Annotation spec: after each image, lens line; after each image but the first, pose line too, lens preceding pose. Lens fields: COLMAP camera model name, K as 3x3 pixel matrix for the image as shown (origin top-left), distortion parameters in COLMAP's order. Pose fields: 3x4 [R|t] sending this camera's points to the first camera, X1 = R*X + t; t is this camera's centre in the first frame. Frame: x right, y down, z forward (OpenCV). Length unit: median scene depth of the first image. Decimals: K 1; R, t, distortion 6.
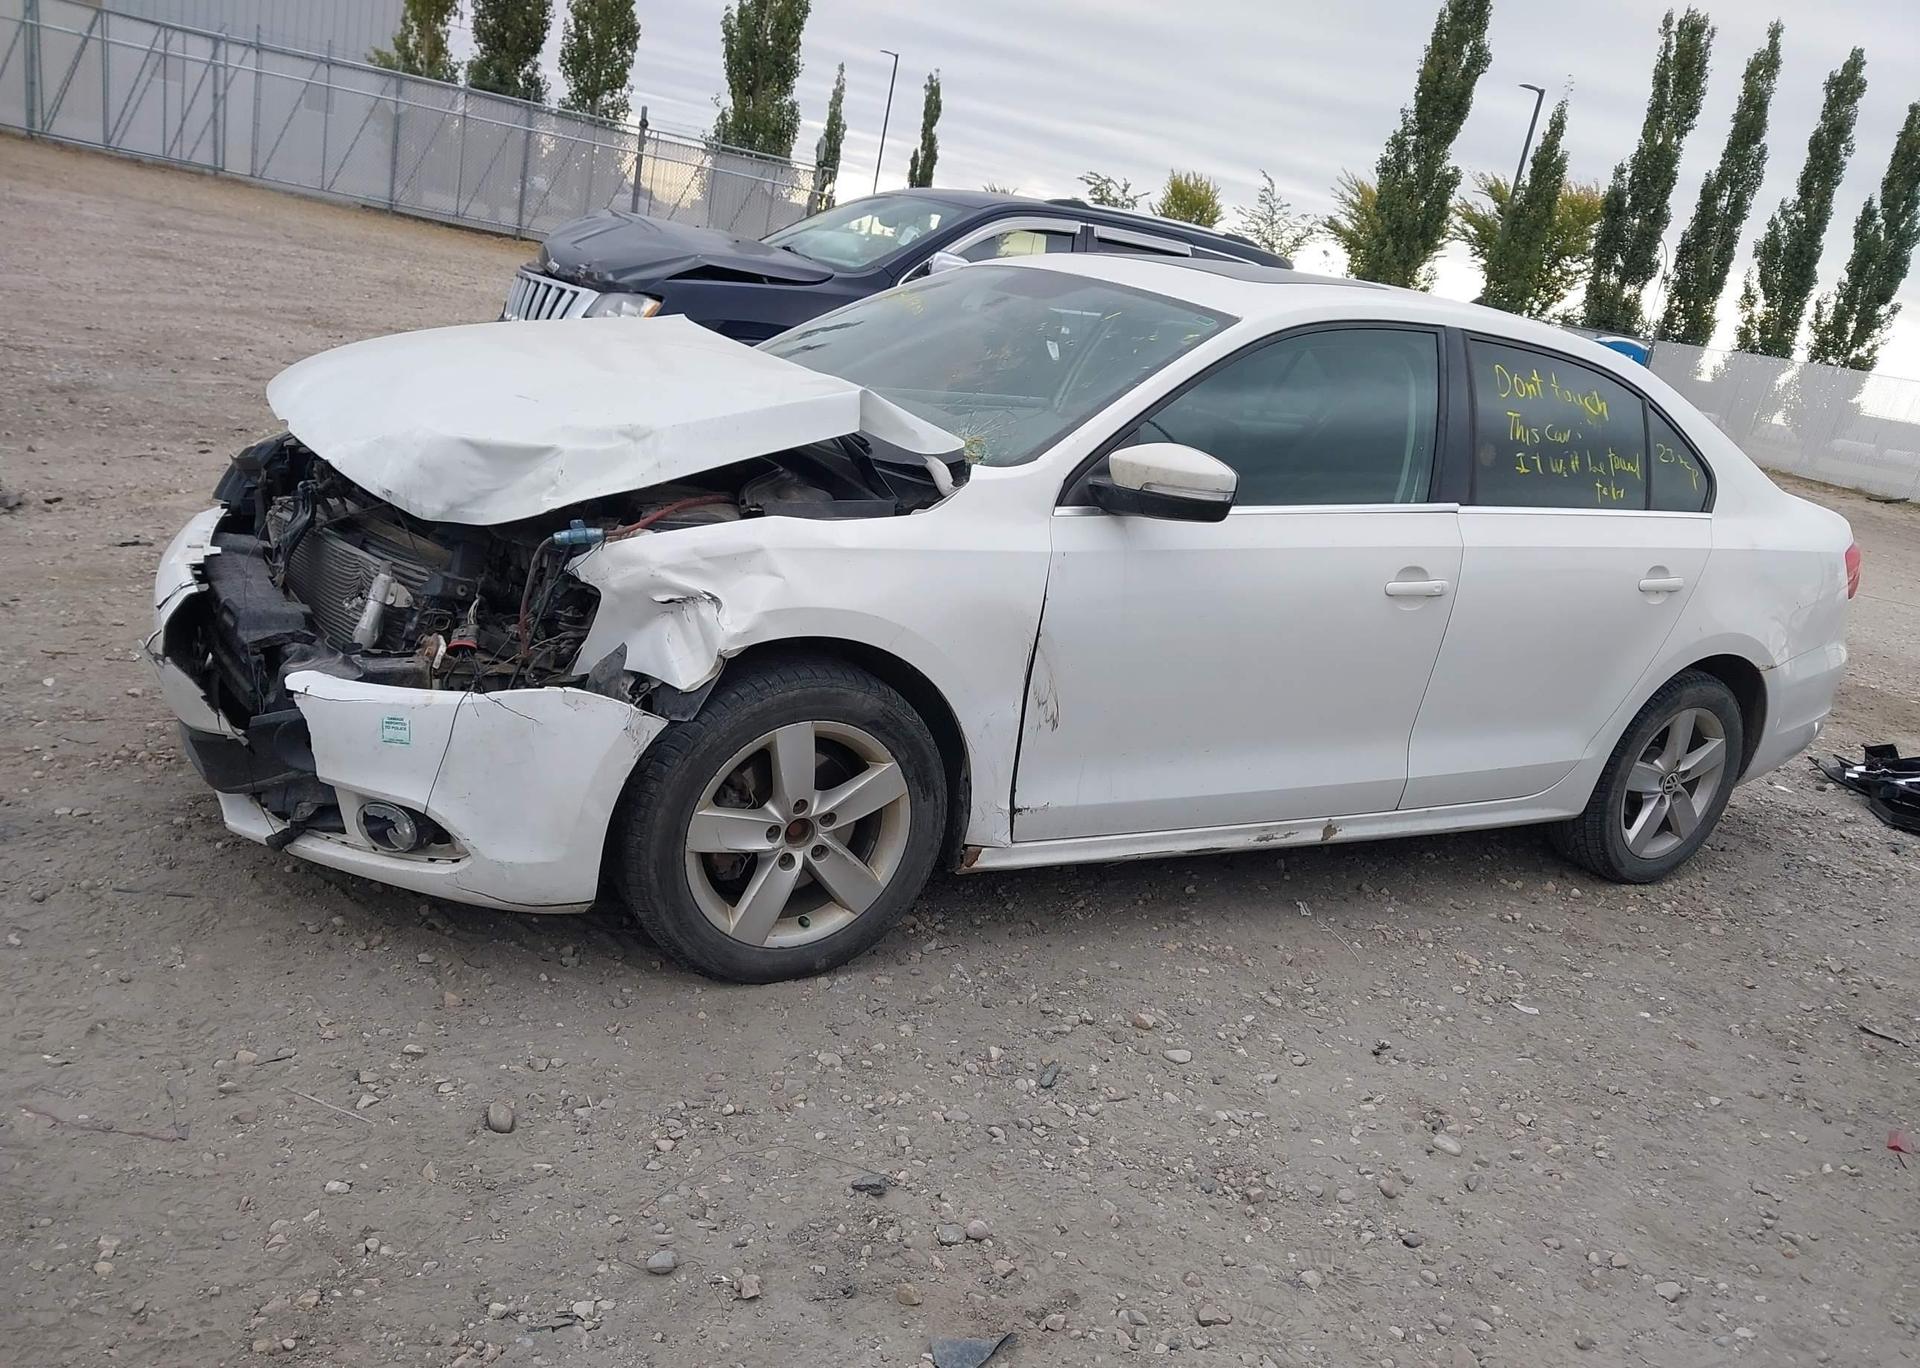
lens RADIAL K [[1449.0, 0, 960.0], [0, 1449.0, 684.0], [0, 0, 1]] dist [0.005590, -0.006581]
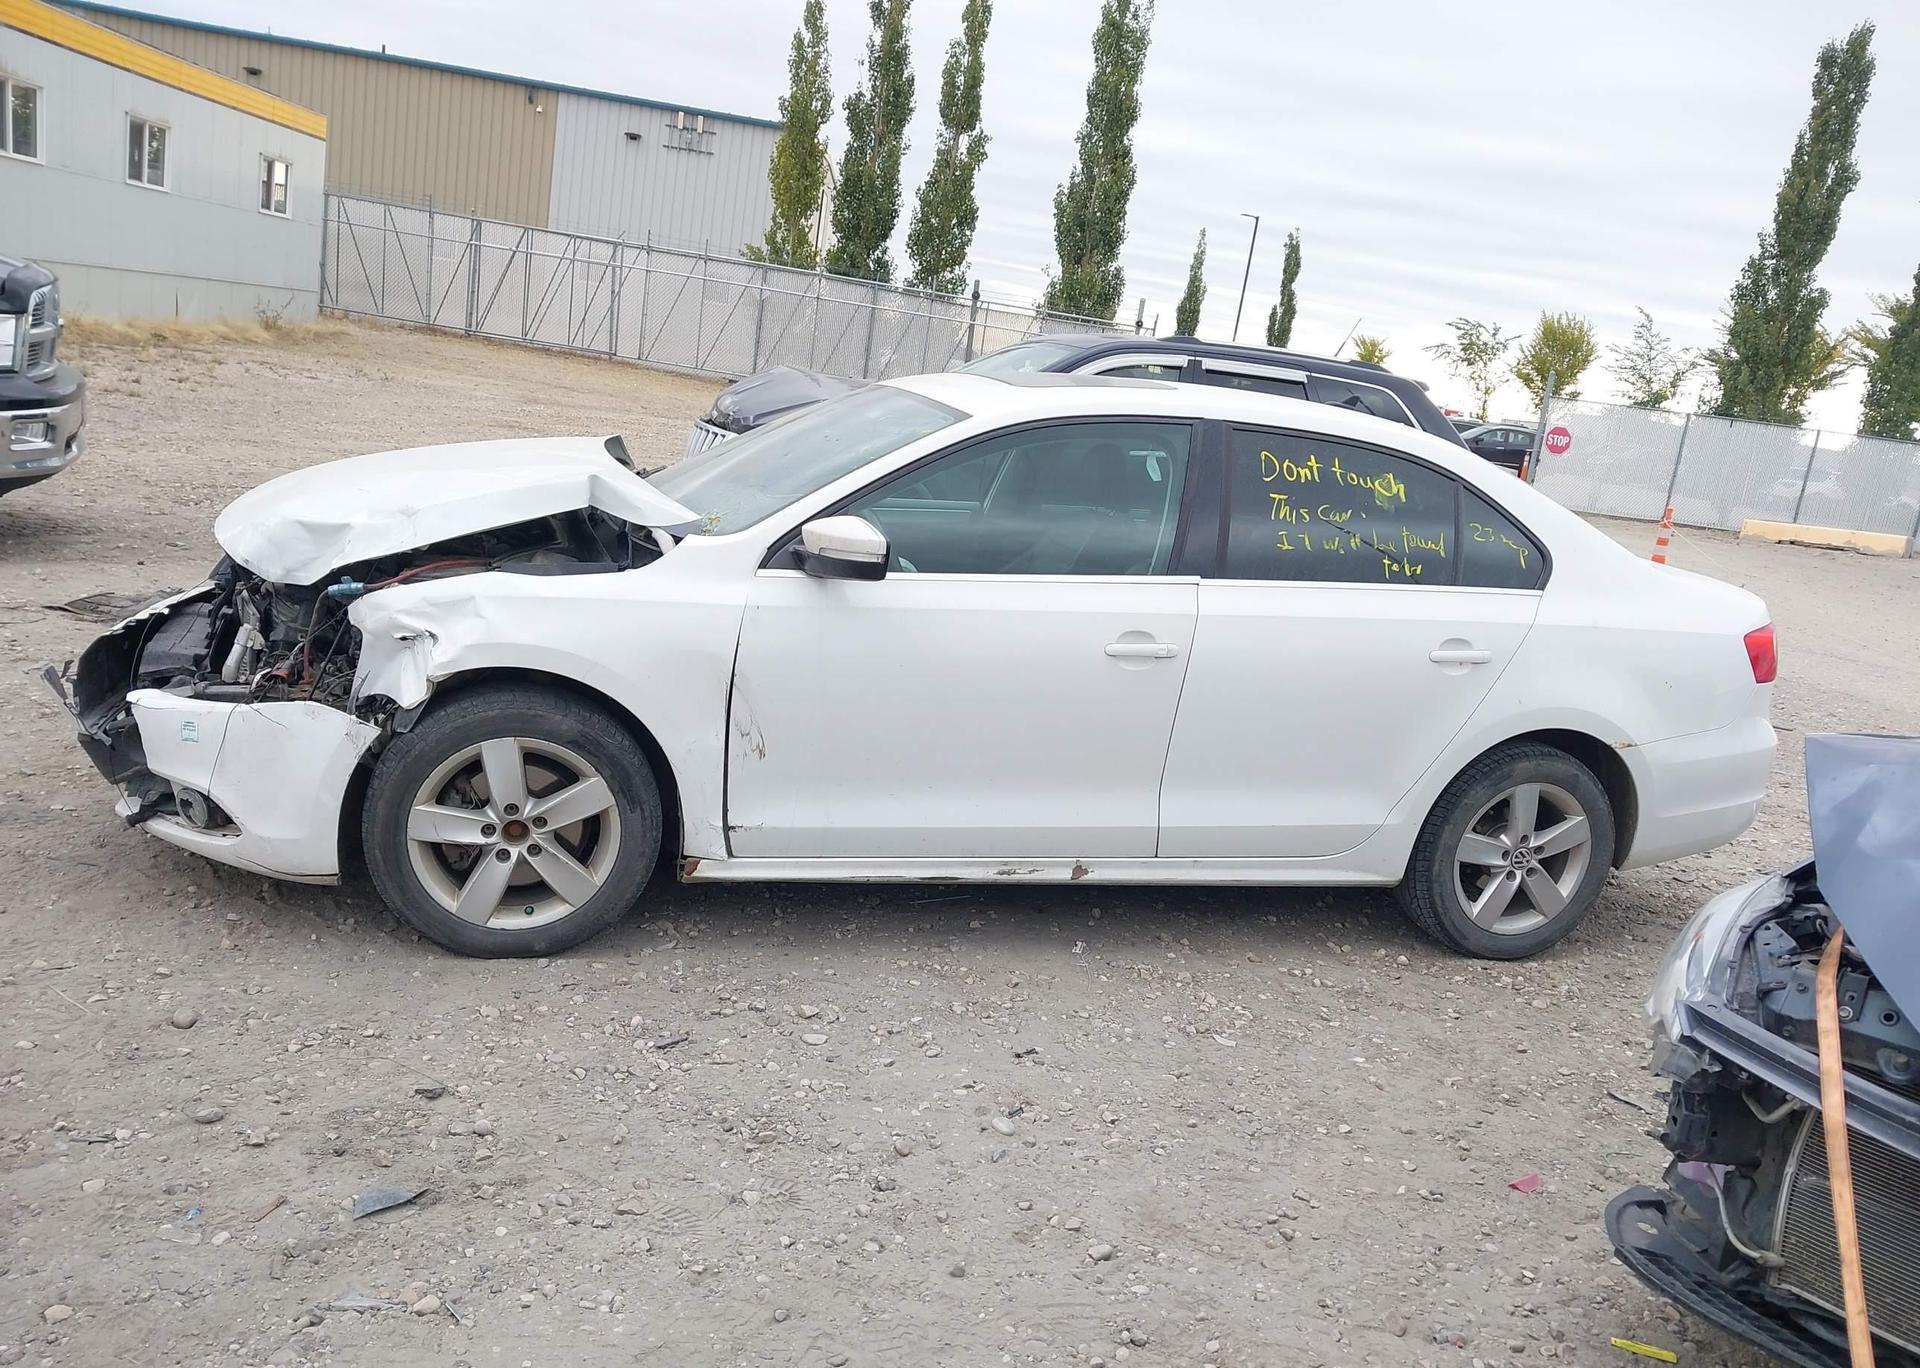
lens RADIAL K [[1500.2, 0, 1115.8], [0, 1500.2, 685.7], [0, 0, 1]] dist [0.071753, -0.141276]
pose [[0.973270, 0.001628, -0.229659, 0.525160], [-0.027654, 0.993530, -0.110152, 0.083329], [0.227994, 0.113559, 0.967018, -0.100332]]
